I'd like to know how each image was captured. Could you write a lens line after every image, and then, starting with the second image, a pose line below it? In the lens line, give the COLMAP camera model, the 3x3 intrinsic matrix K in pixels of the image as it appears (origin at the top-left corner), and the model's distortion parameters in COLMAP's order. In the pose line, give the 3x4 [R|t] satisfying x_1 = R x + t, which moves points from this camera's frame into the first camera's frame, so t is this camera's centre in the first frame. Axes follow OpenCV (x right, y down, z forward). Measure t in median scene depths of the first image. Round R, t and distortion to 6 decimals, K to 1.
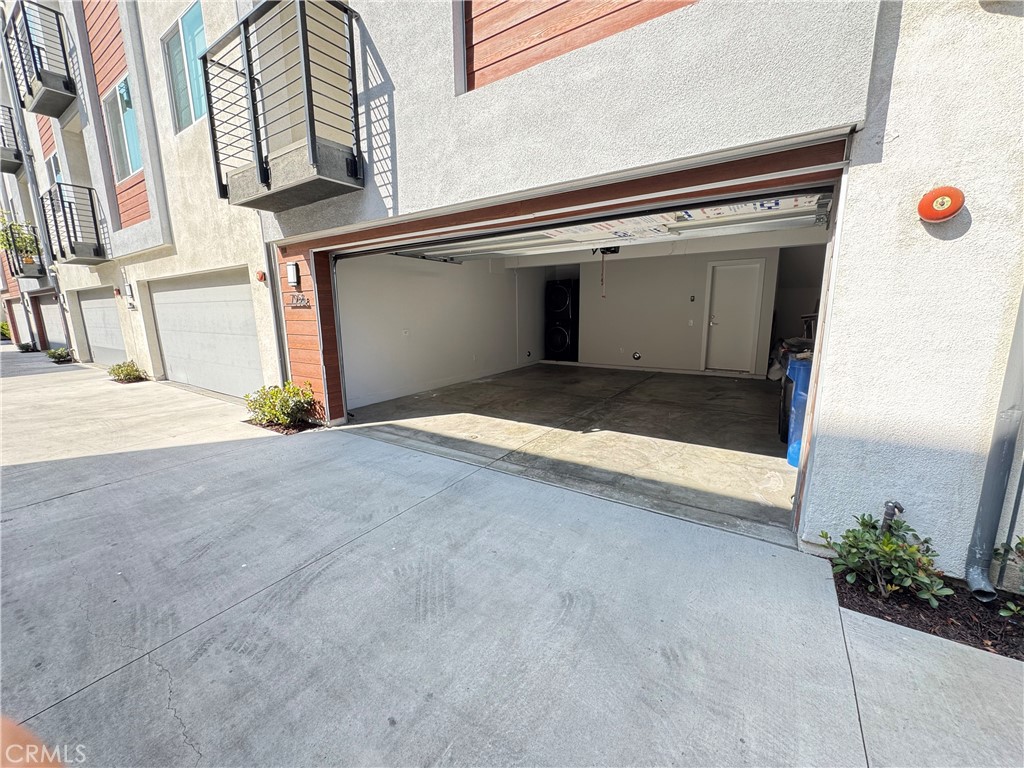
lens RADIAL K [[409.6, 0, 511.3], [0, 409.6, 384.4], [0, 0, 1]] dist [-0.001992, 0.000625]
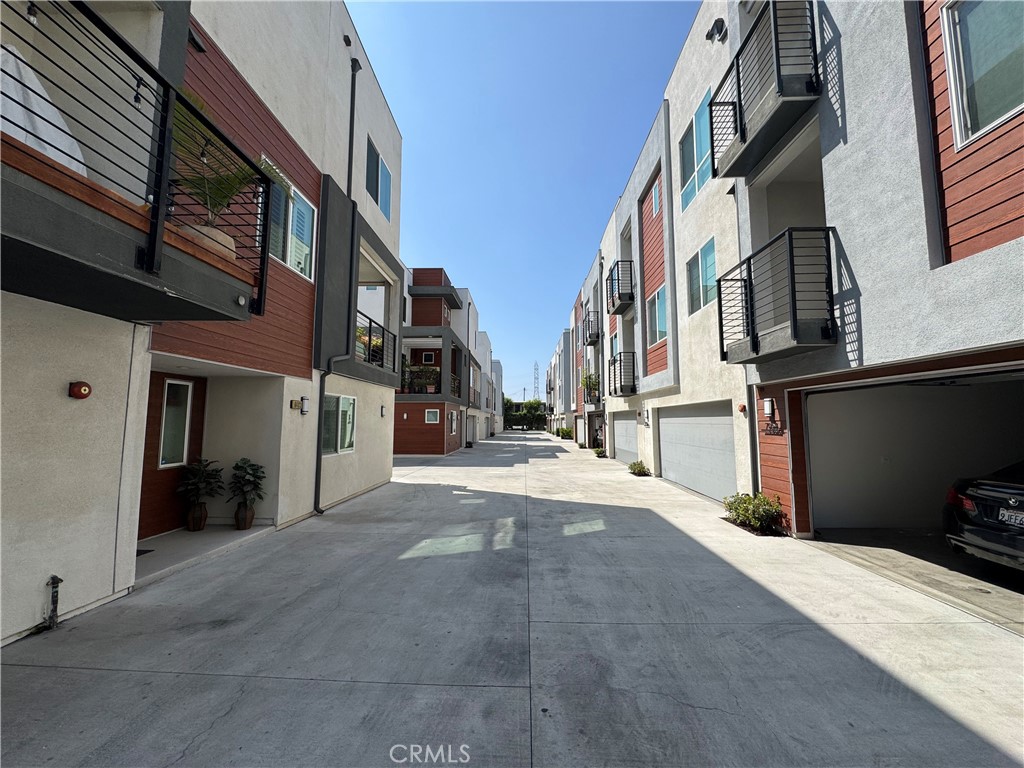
lens RADIAL K [[409.6, 0, 510.7], [0, 409.6, 385.0], [0, 0, 1]] dist [-0.001992, 0.000625]
pose [[0.535225, -0.062952, -0.842361, 0.127472], [-0.161173, 0.971288, -0.174994, 0.018183], [0.829191, 0.229427, 0.509711, -0.363916]]
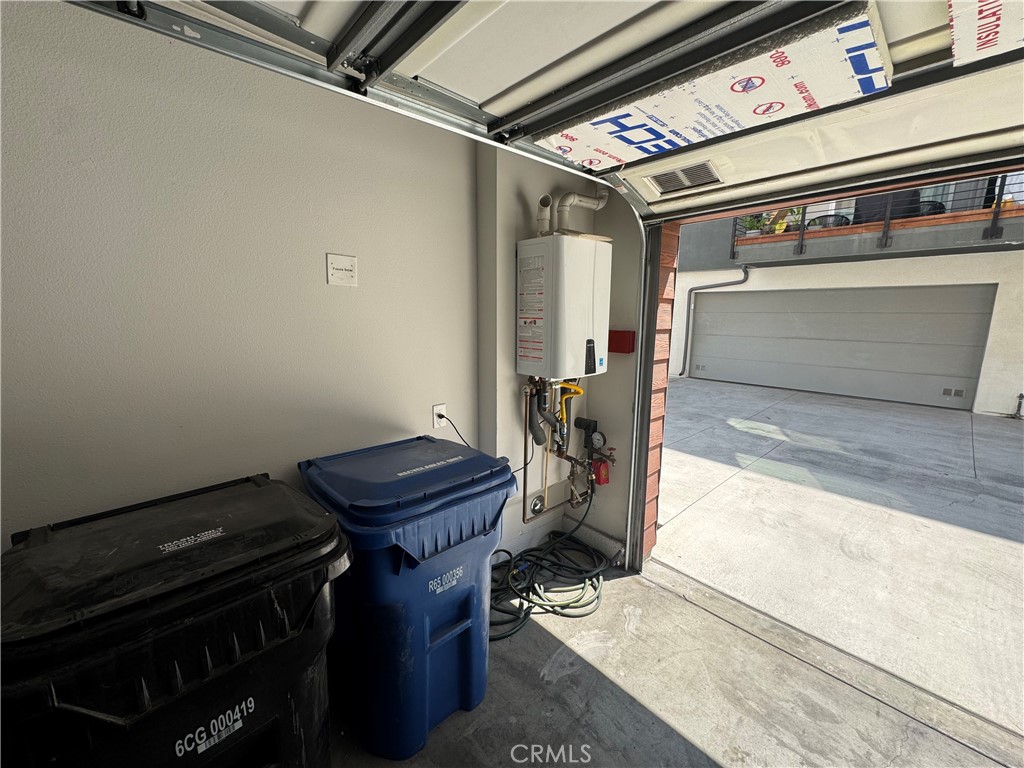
lens RADIAL K [[409.6, 0, 514.3], [0, 409.6, 381.1], [0, 0, 1]] dist [-0.001992, 0.000625]
pose [[-0.972743, -0.041455, 0.228151, 0.436628], [0.040472, 0.938437, 0.343072, -0.233972], [-0.228327, 0.342955, -0.911180, 1.016914]]
